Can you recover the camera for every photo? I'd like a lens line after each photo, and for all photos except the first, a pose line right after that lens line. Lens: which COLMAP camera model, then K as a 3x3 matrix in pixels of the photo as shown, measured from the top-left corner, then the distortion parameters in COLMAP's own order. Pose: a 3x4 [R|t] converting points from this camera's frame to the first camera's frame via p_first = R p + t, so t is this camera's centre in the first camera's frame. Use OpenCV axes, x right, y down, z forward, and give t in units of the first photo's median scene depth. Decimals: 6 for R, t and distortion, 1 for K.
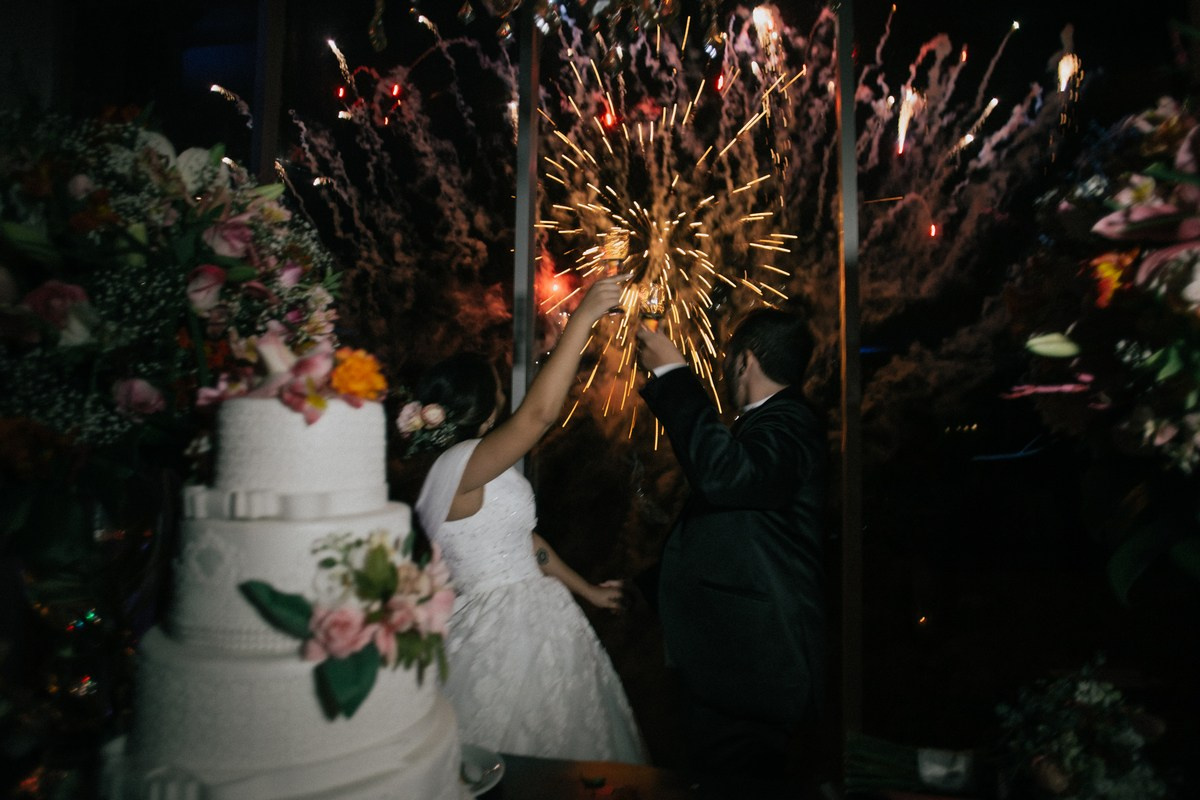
lens RADIAL K [[687.3, 0, 604.5], [0, 687.3, 402.2], [0, 0, 1]] dist [-0.071636, 0.047478]
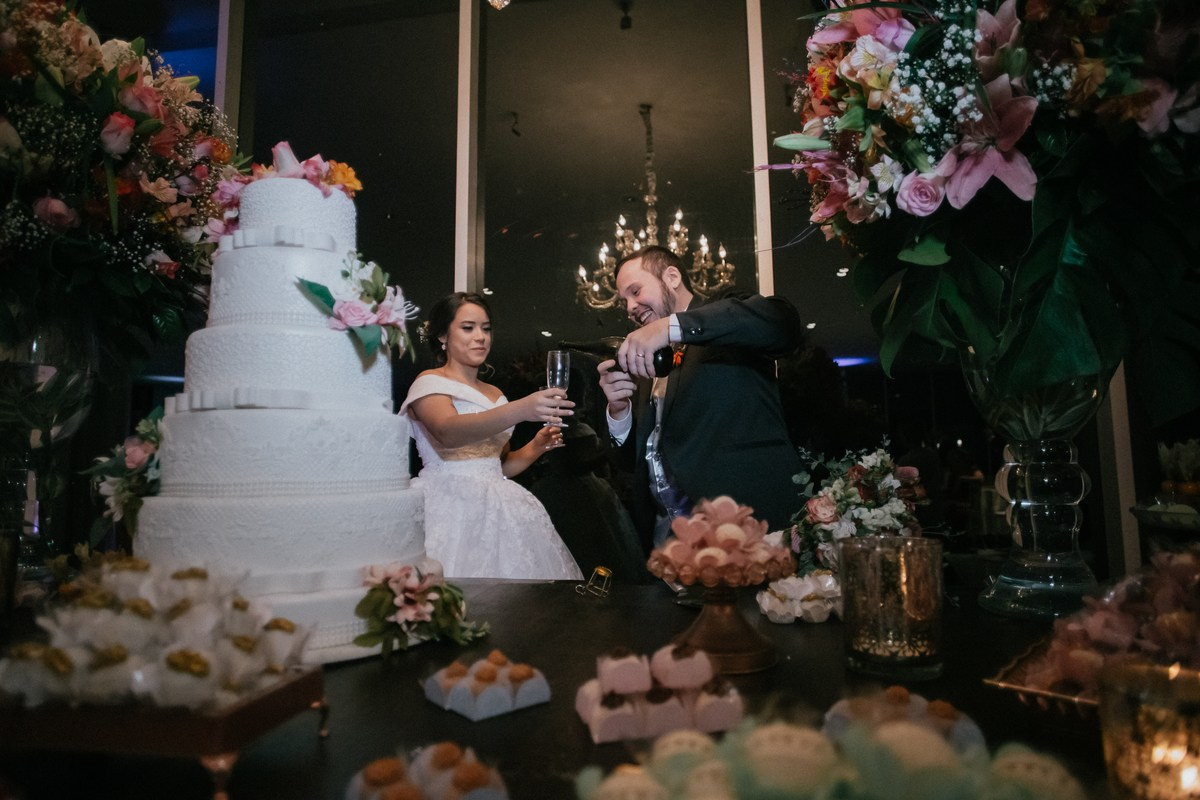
lens RADIAL K [[687.3, 0, 604.5], [0, 687.3, 402.2], [0, 0, 1]] dist [-0.071636, 0.047478]
pose [[0.999739, -0.021366, 0.008087, 0.285820], [0.021684, 0.998901, -0.041557, 0.417338], [-0.007191, 0.041722, 0.999103, -0.203613]]
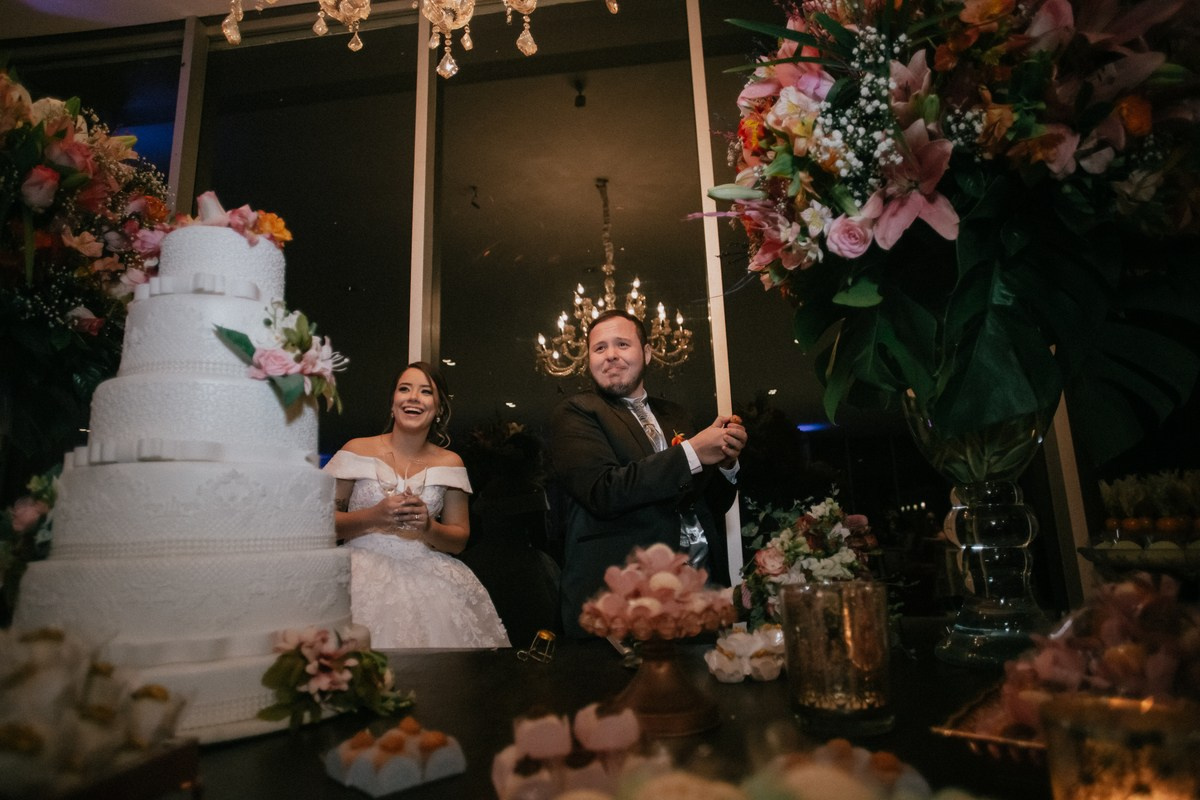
lens RADIAL K [[687.3, 0, 604.5], [0, 687.3, 402.2], [0, 0, 1]] dist [-0.071636, 0.047478]
pose [[0.997551, -0.035715, 0.060144, 0.333990], [0.043983, 0.988845, -0.142306, 0.450406], [-0.054390, 0.144603, 0.987994, -0.166237]]
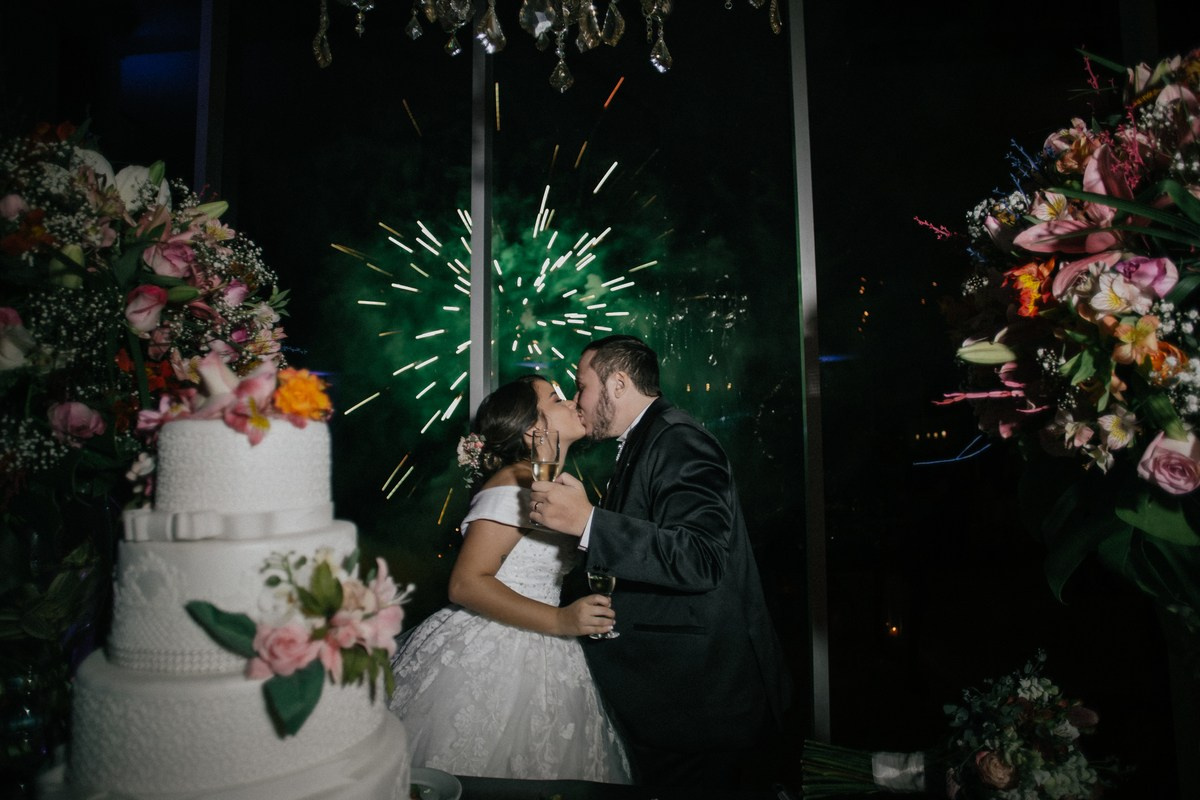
lens RADIAL K [[707.7, 0, 604.7], [0, 707.7, 402.7], [0, 0, 1]] dist [-0.068595, 0.045066]
pose [[0.998681, -0.019245, 0.047598, 0.028139], [0.020159, 0.999620, -0.018801, 0.000192], [-0.047218, 0.019736, 0.998690, -0.042175]]
